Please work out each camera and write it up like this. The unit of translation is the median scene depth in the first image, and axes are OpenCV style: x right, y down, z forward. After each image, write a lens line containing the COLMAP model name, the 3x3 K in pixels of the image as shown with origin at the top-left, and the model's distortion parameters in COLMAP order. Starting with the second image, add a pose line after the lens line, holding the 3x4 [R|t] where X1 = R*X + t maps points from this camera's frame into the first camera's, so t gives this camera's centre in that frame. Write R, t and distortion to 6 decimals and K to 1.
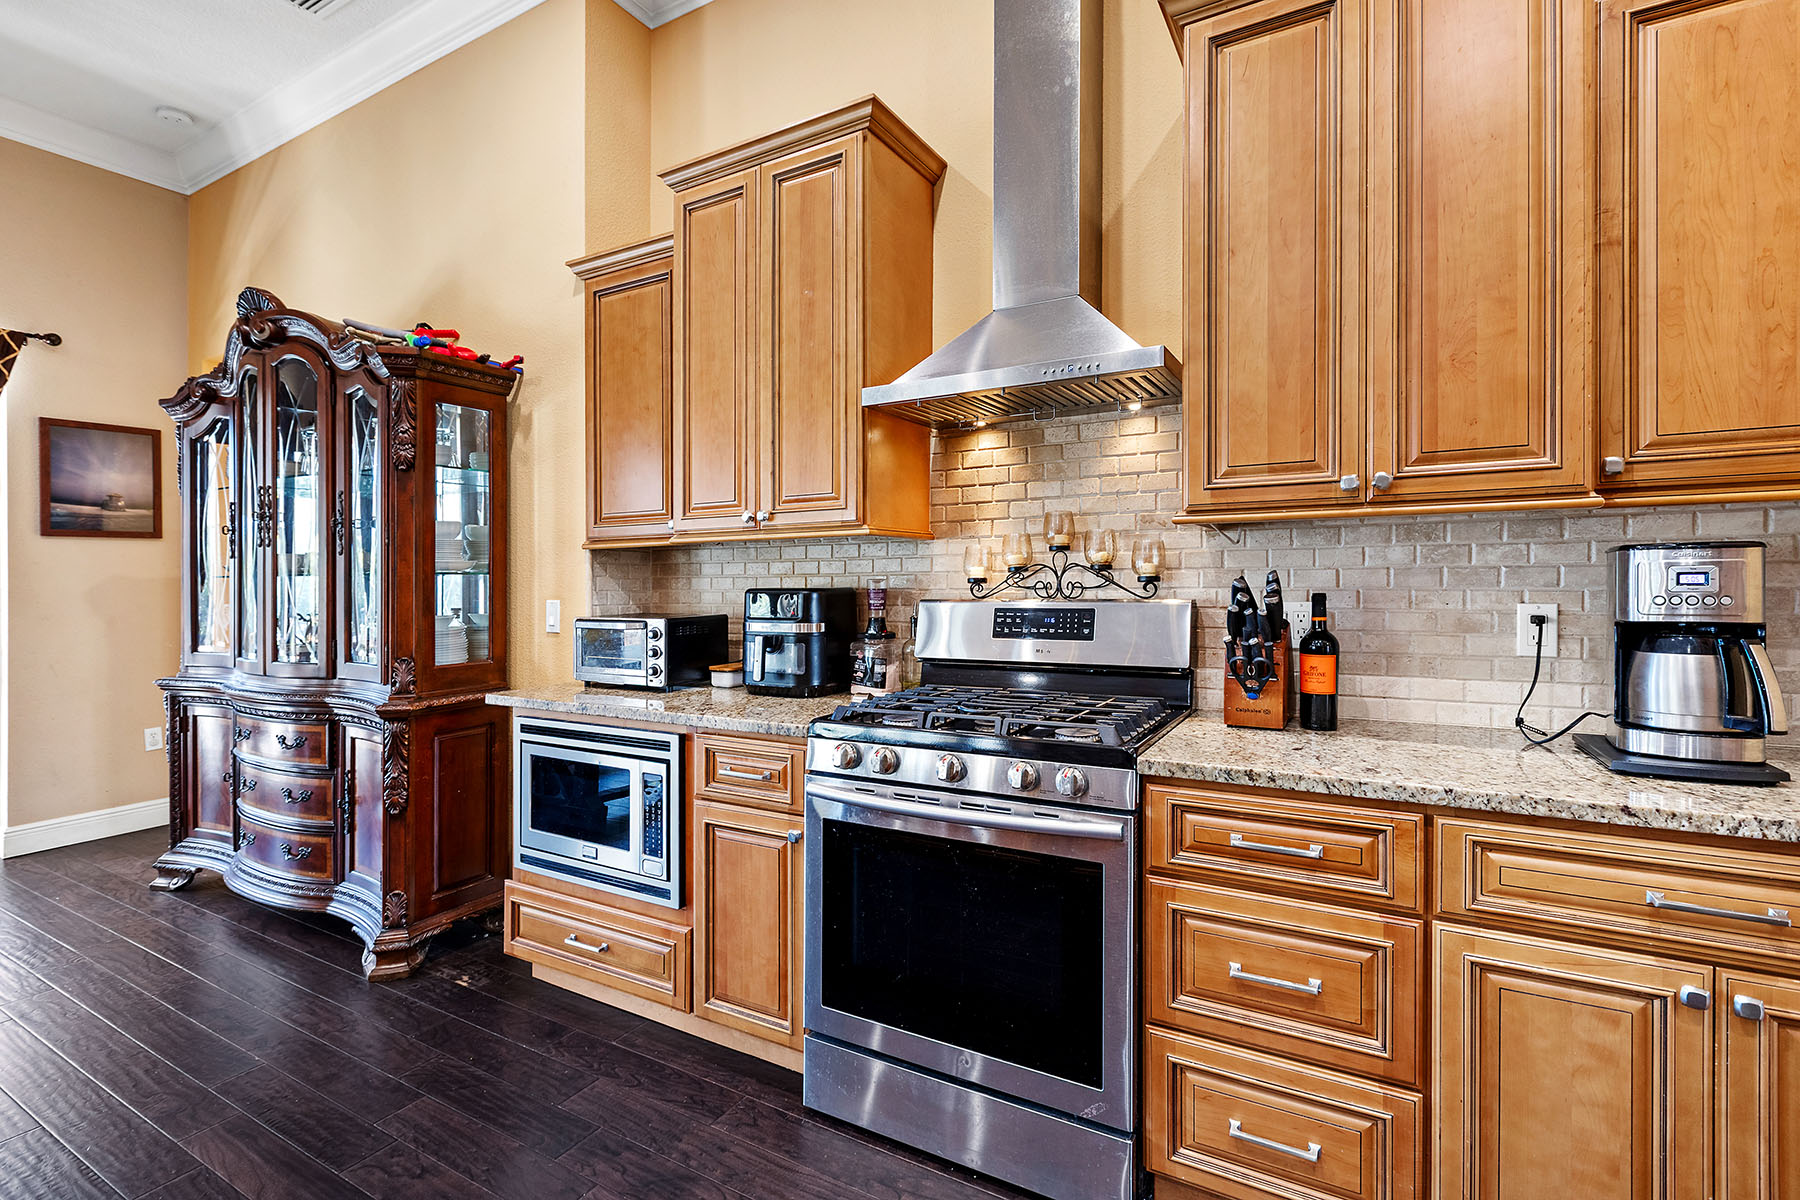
lens RADIAL K [[826.2, 0, 899.4], [0, 826.2, 569.1], [0, 0, 1]] dist [0.001307, 0.000110]
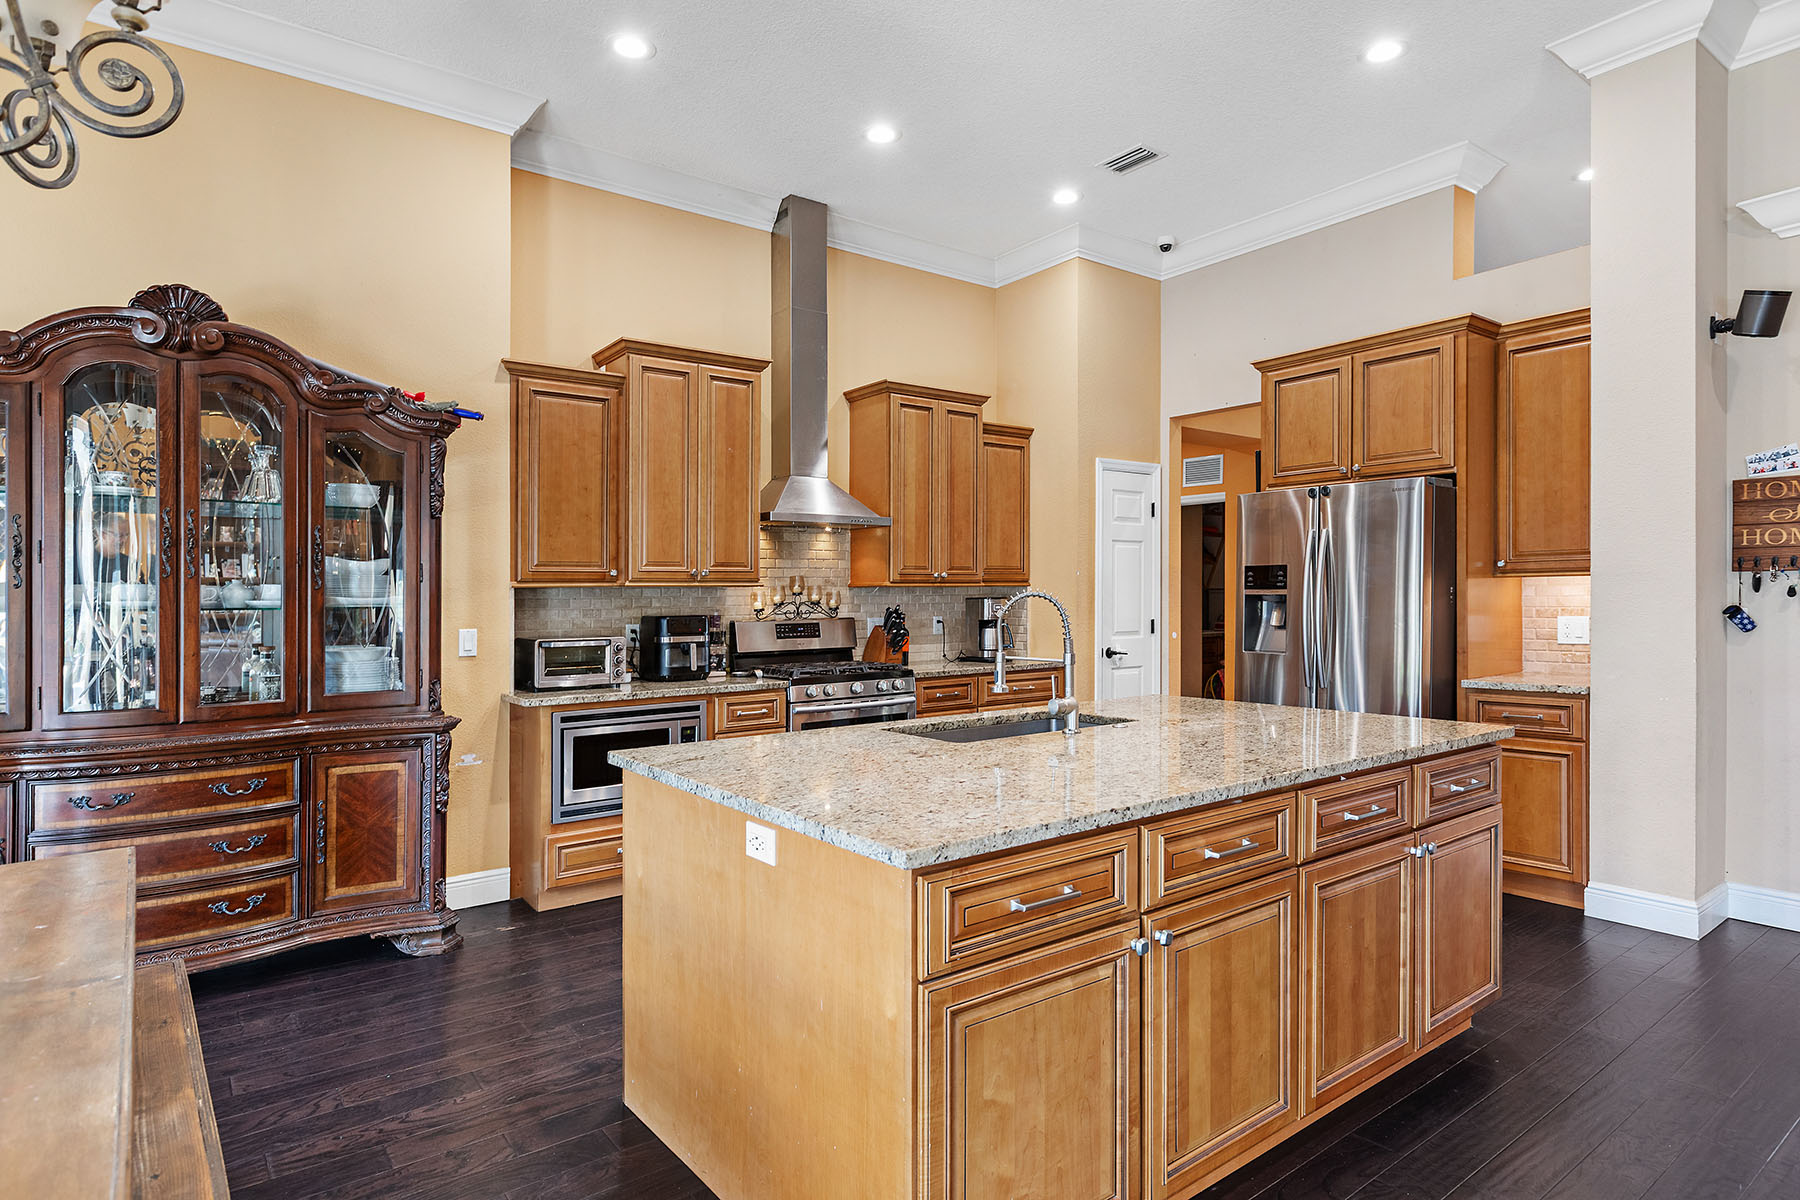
lens RADIAL K [[977.6, 0, 900.0], [0, 977.6, 600.0], [0, 0, 1]] dist [-0.001625, -0.000199]
pose [[0.383802, 0.005335, 0.923400, -1.922790], [-0.001023, 0.999985, -0.005352, 0.002489], [-0.923415, 0.001110, 0.383802, -0.152556]]
